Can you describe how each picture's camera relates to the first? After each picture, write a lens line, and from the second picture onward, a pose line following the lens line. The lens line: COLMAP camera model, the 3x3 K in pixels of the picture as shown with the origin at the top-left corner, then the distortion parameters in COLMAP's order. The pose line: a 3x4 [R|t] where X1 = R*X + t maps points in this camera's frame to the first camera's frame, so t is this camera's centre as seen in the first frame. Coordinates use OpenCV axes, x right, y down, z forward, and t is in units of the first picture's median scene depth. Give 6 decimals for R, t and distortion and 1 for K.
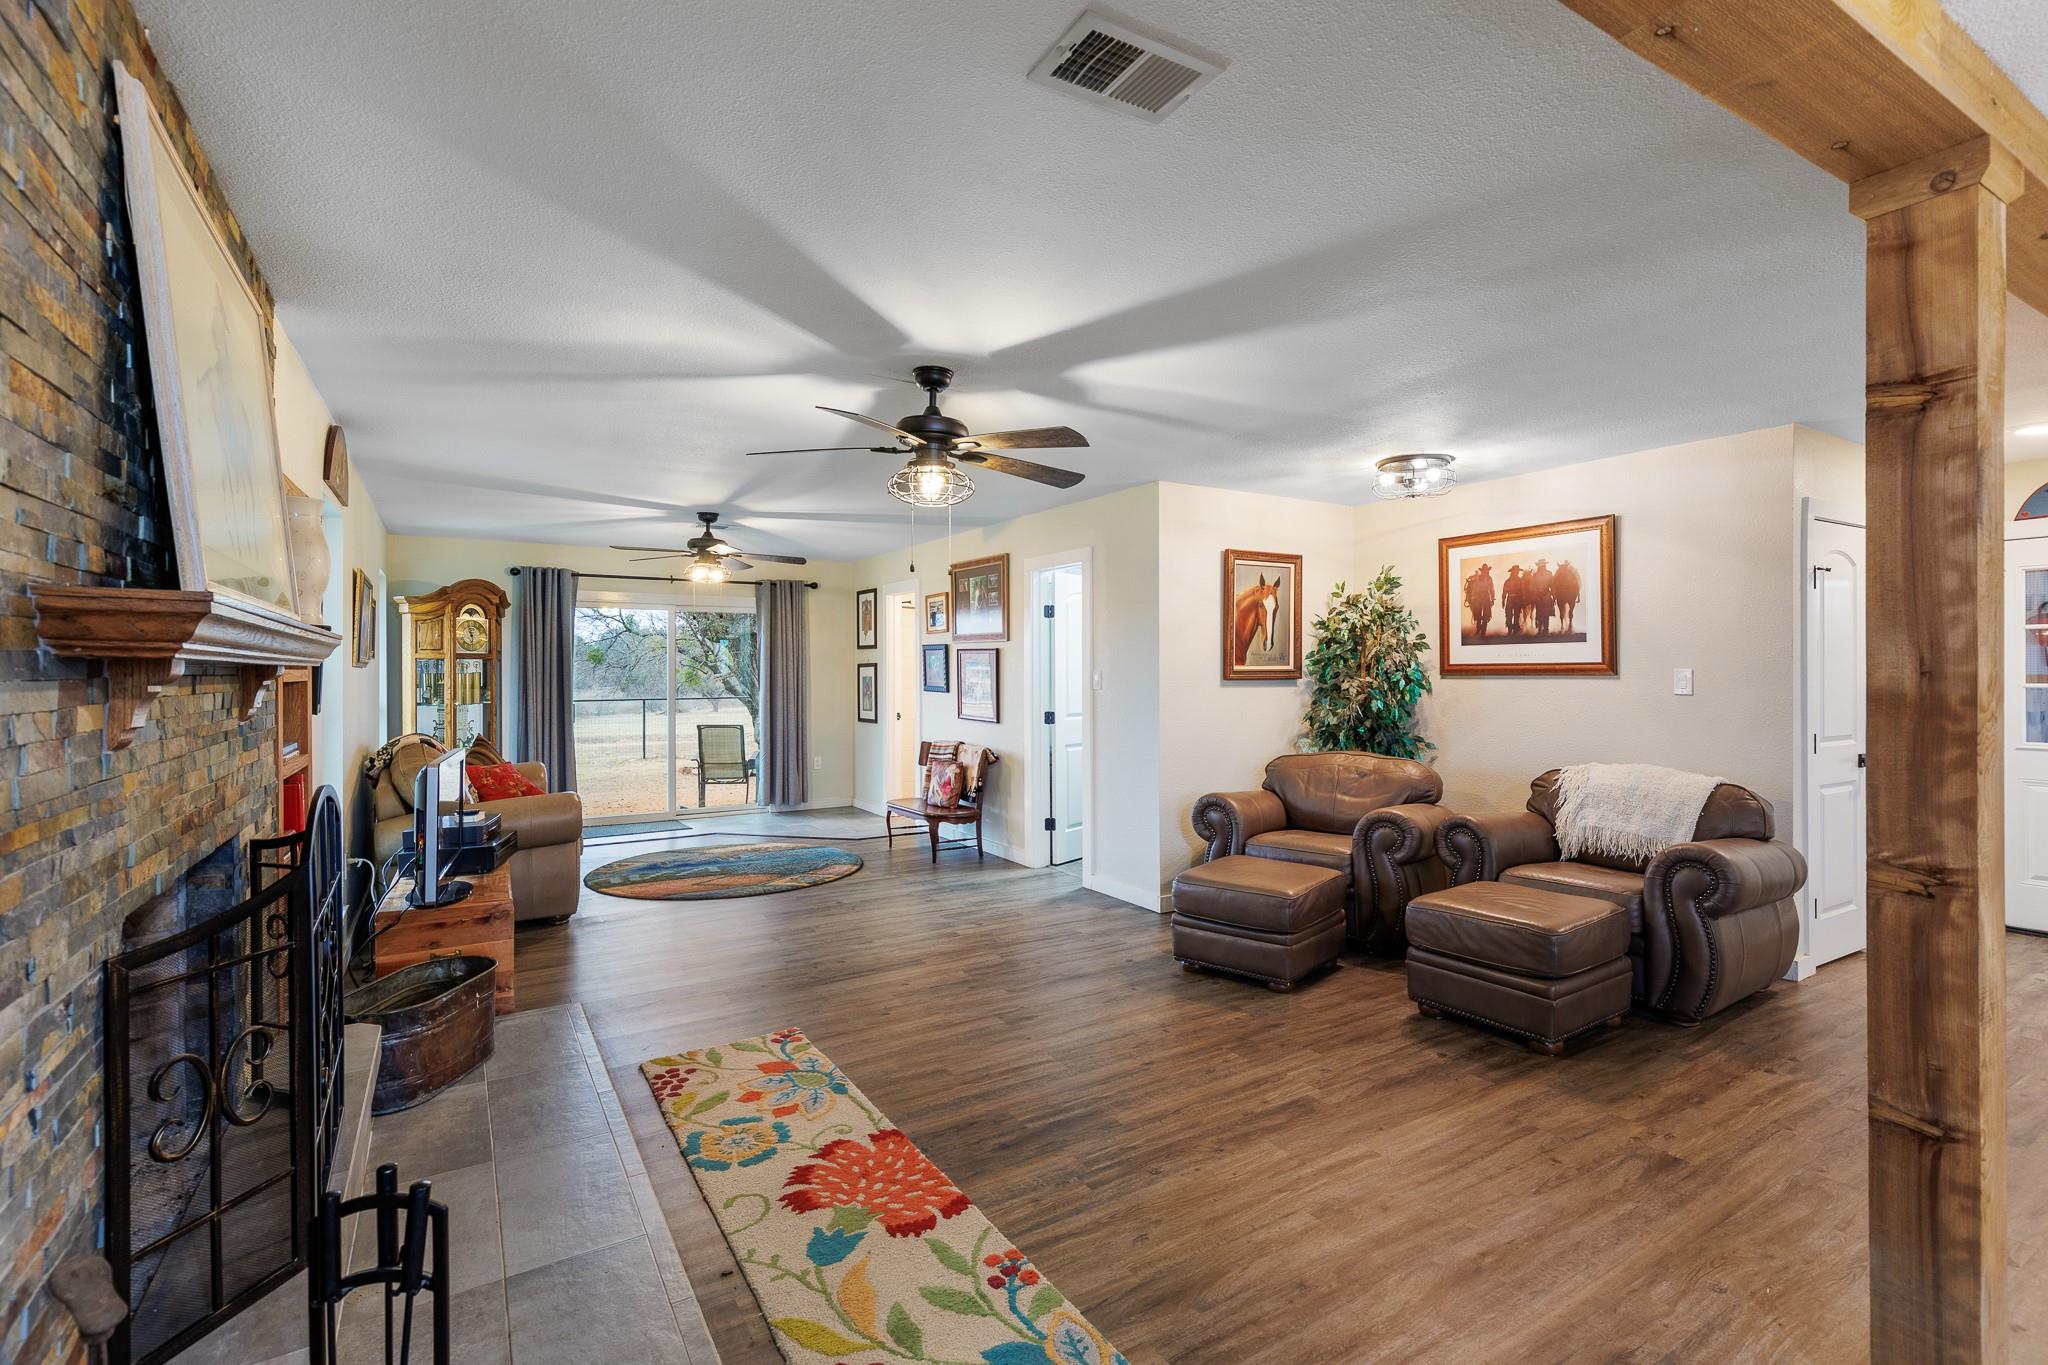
lens RADIAL K [[937.2, 0, 1037.1], [0, 937.2, 674.9], [0, 0, 1]] dist [0.004982, -0.000041]
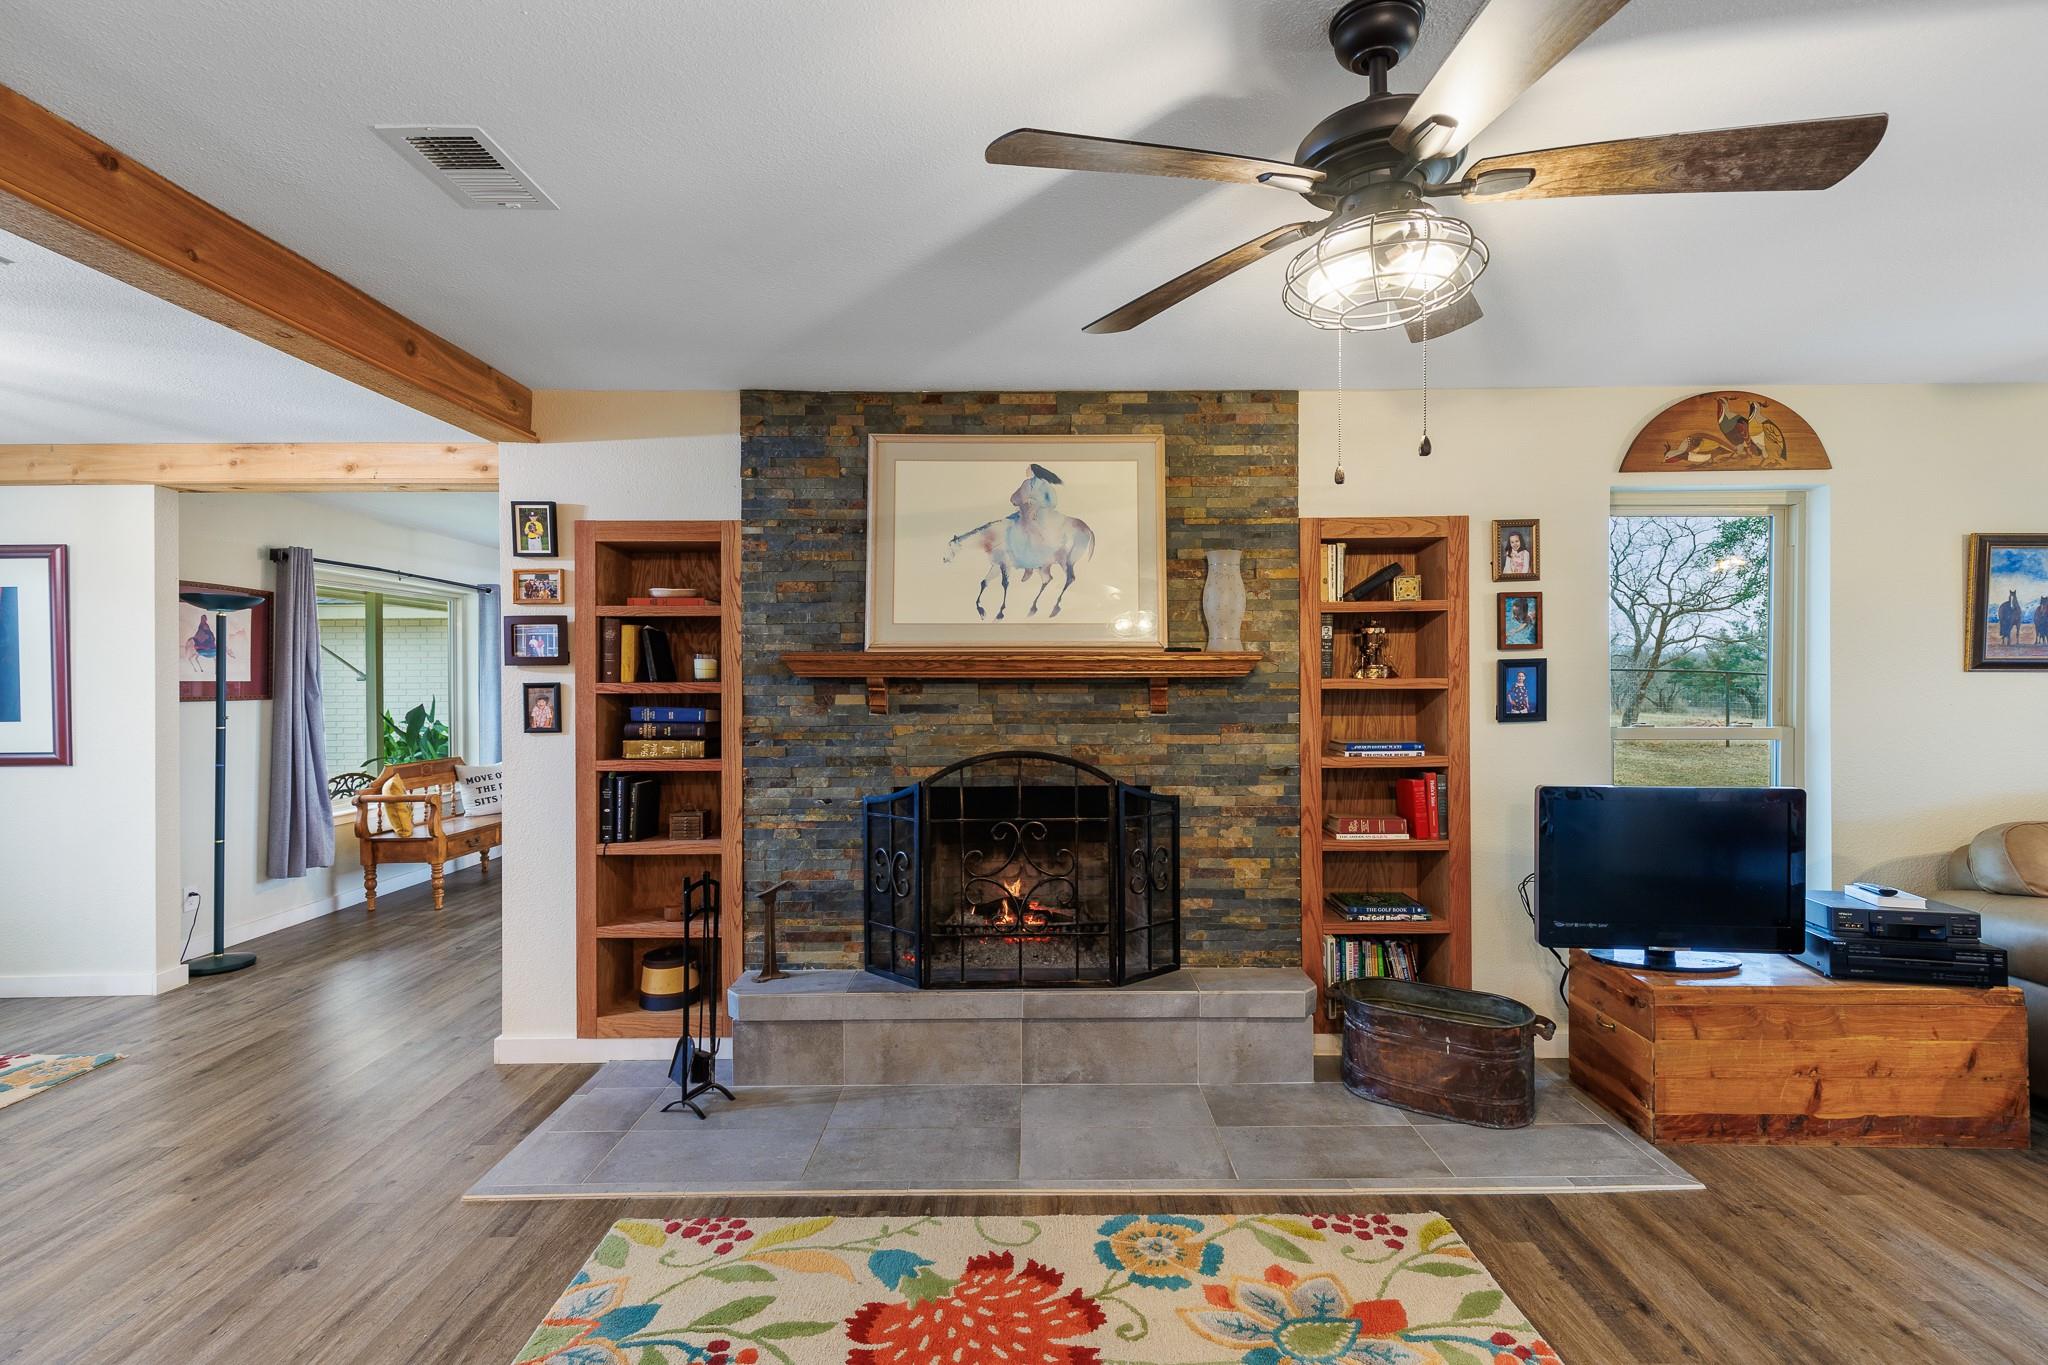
lens RADIAL K [[926.7, 0, 1035.5], [0, 926.7, 676.9], [0, 0, 1]] dist [0.005634, -0.000657]
pose [[-0.523631, 0.006201, -0.851923, 0.223650], [0.000013, 0.999974, 0.007271, -0.008304], [0.851945, 0.003797, -0.523617, 0.683239]]
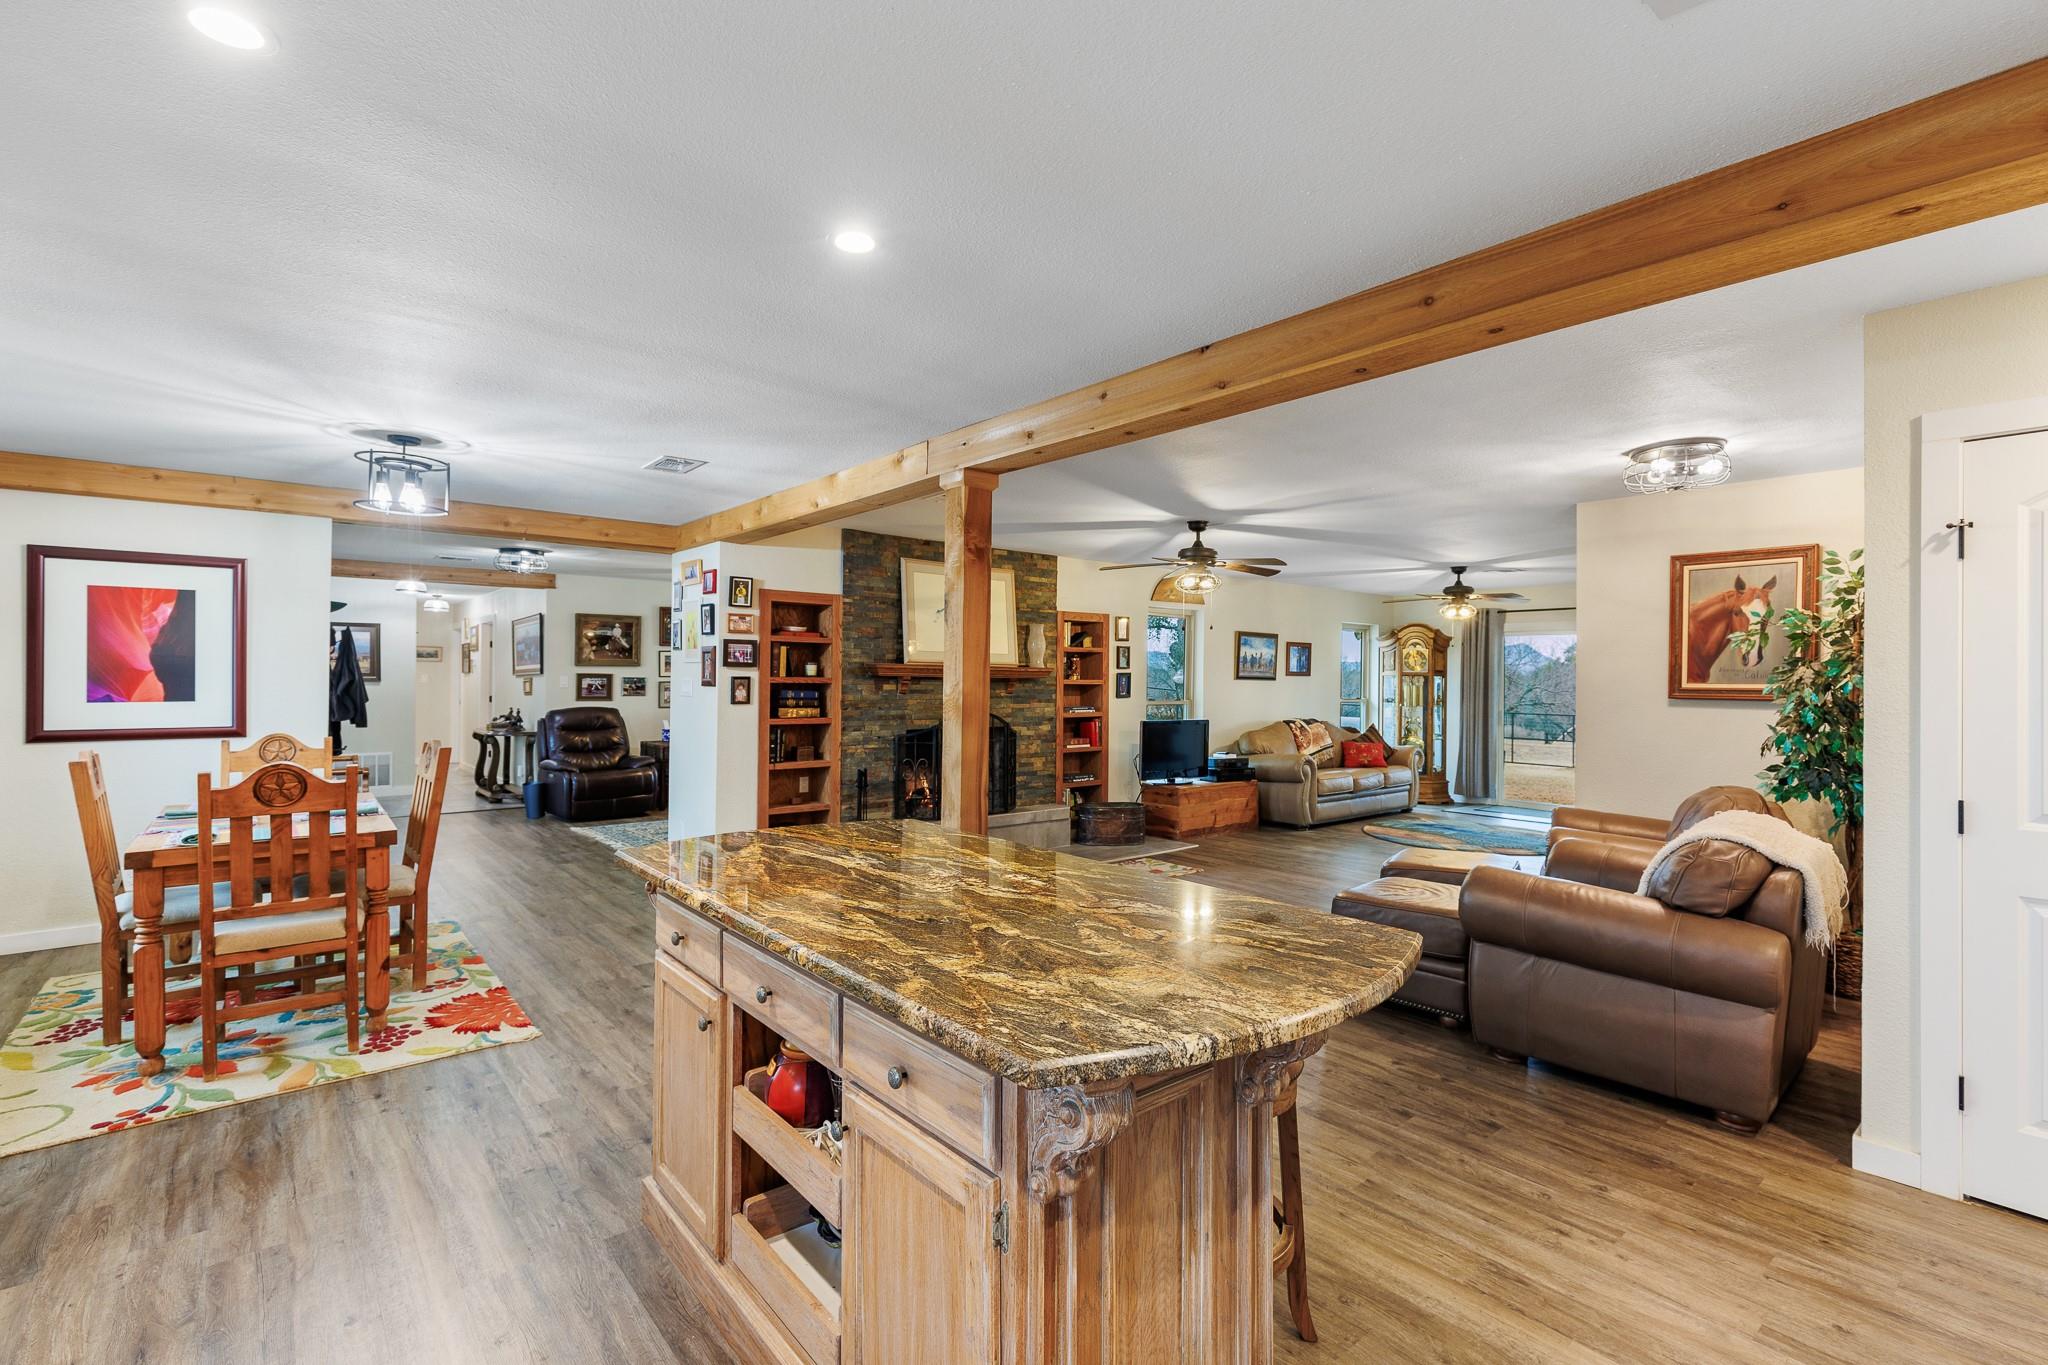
lens RADIAL K [[926.7, 0, 1035.5], [0, 926.7, 676.9], [0, 0, 1]] dist [0.005634, -0.000657]
pose [[0.144519, 0.000948, -0.989502, 1.045271], [-0.017041, 0.999854, -0.001531, -0.003690], [0.989355, 0.017084, 0.144514, 0.259531]]
